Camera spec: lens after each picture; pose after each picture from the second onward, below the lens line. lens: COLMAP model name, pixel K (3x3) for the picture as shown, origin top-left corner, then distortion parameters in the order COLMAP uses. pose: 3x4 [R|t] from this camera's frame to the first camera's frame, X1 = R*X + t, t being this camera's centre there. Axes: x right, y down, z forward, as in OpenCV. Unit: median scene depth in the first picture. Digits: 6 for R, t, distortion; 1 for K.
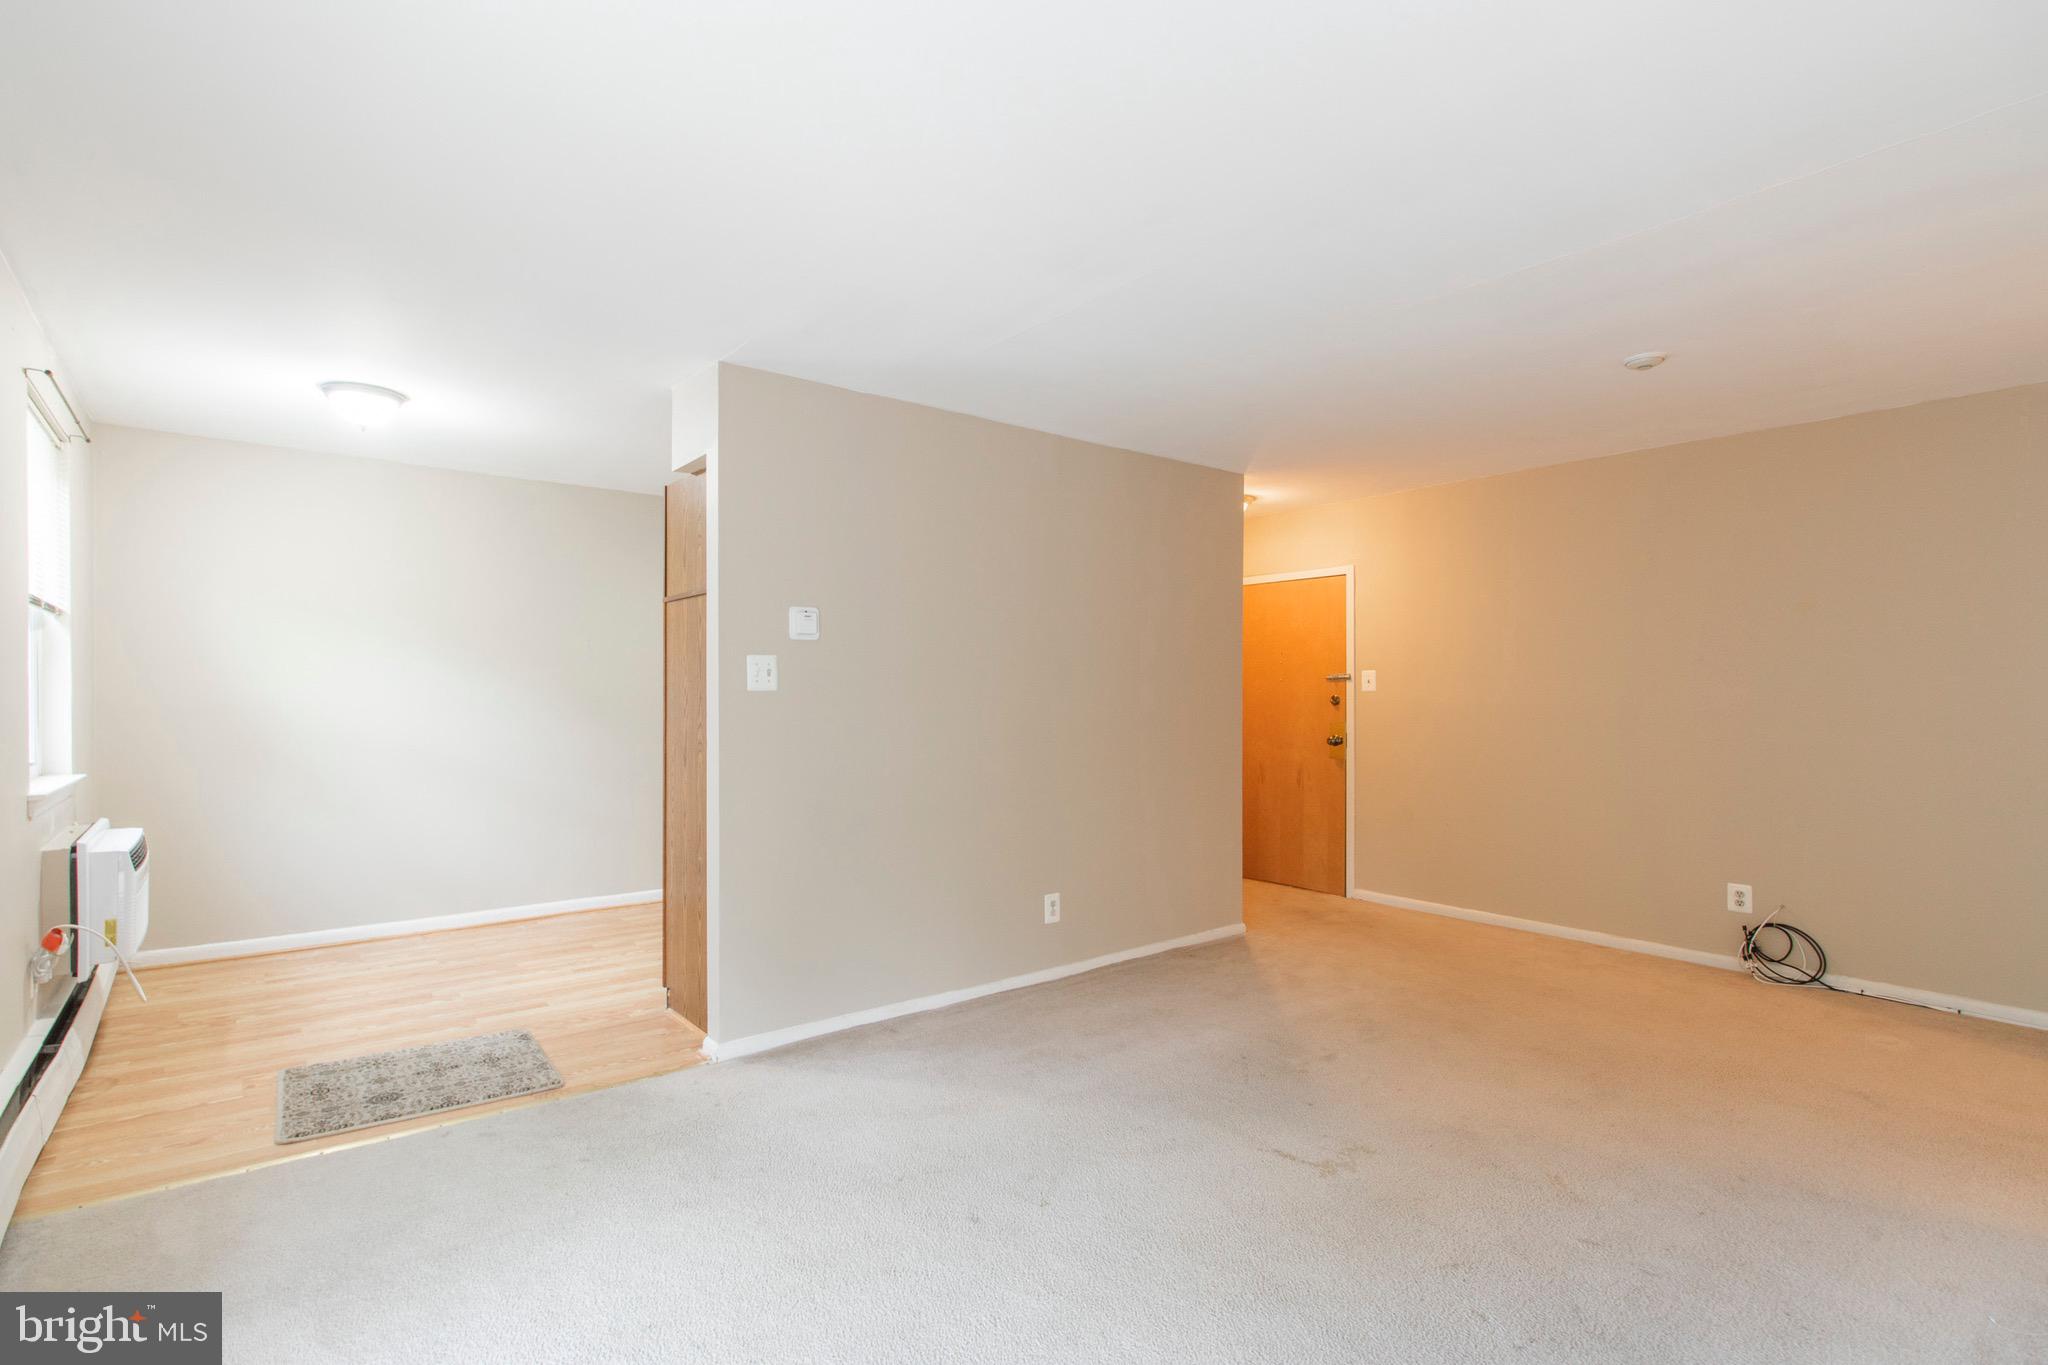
lens RADIAL K [[948.8, 0, 968.0], [0, 948.8, 698.2], [0, 0, 1]] dist [0.008720, -0.000808]
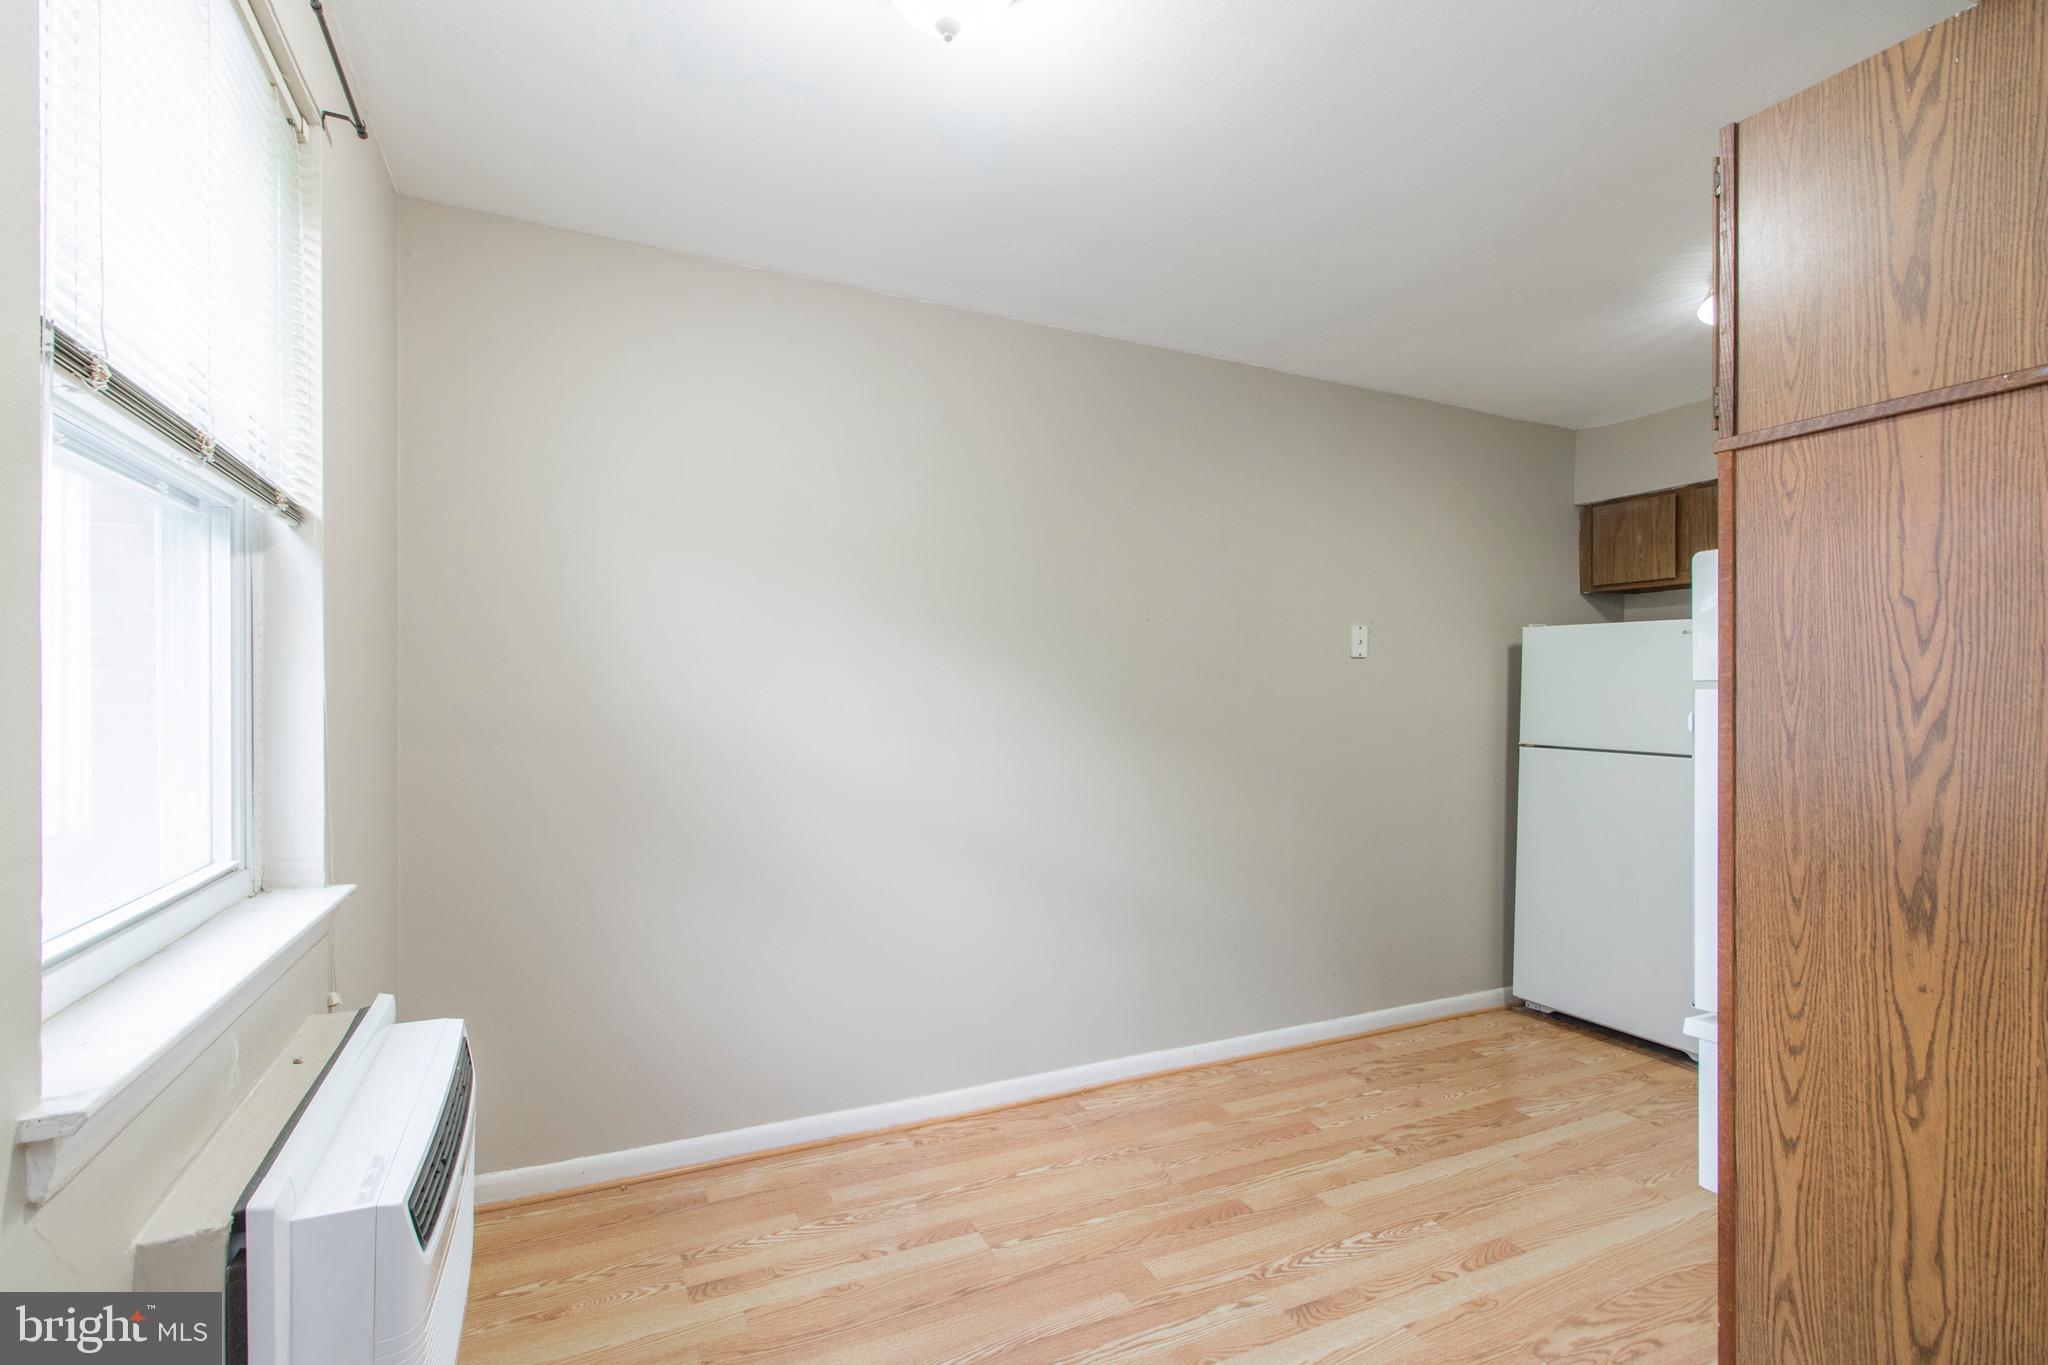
lens RADIAL K [[948.8, 0, 1023.2], [0, 948.8, 693.0], [0, 0, 1]] dist [0.008720, -0.000808]
pose [[0.976533, -0.002394, -0.215353, -0.538385], [0.001879, 0.999995, -0.002594, -0.006399], [0.215358, 0.002128, 0.976533, 0.649769]]
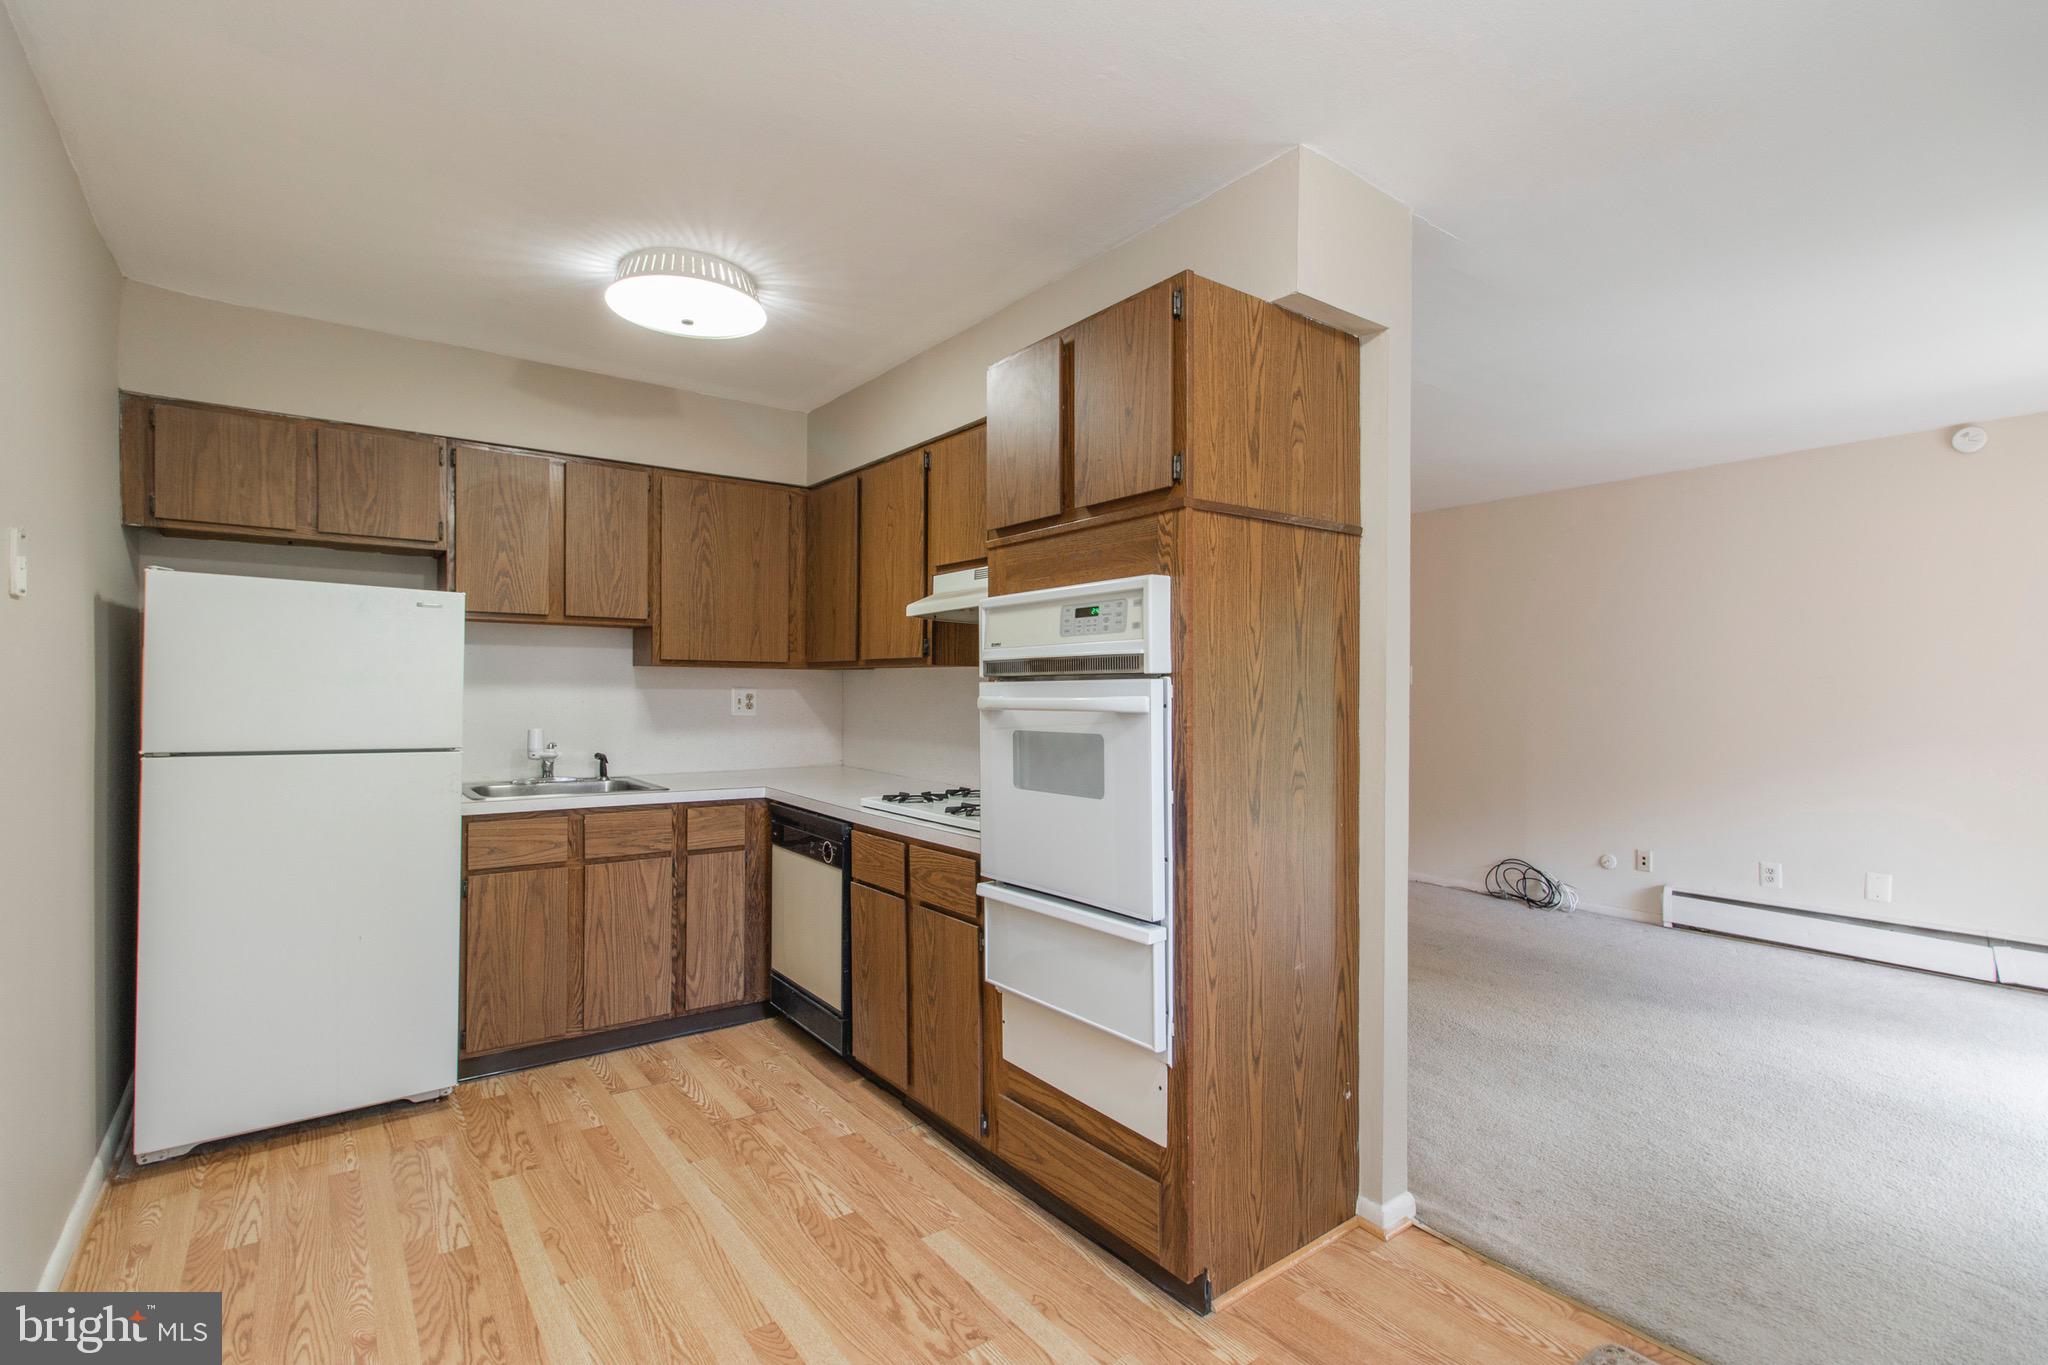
lens RADIAL K [[948.8, 0, 993.5], [0, 948.8, 696.6], [0, 0, 1]] dist [0.008720, -0.000808]
pose [[0.023420, -0.014139, 0.999626, -0.881000], [-0.007320, 0.999871, 0.014314, -0.005693], [-0.999699, -0.007653, 0.023313, 1.189472]]
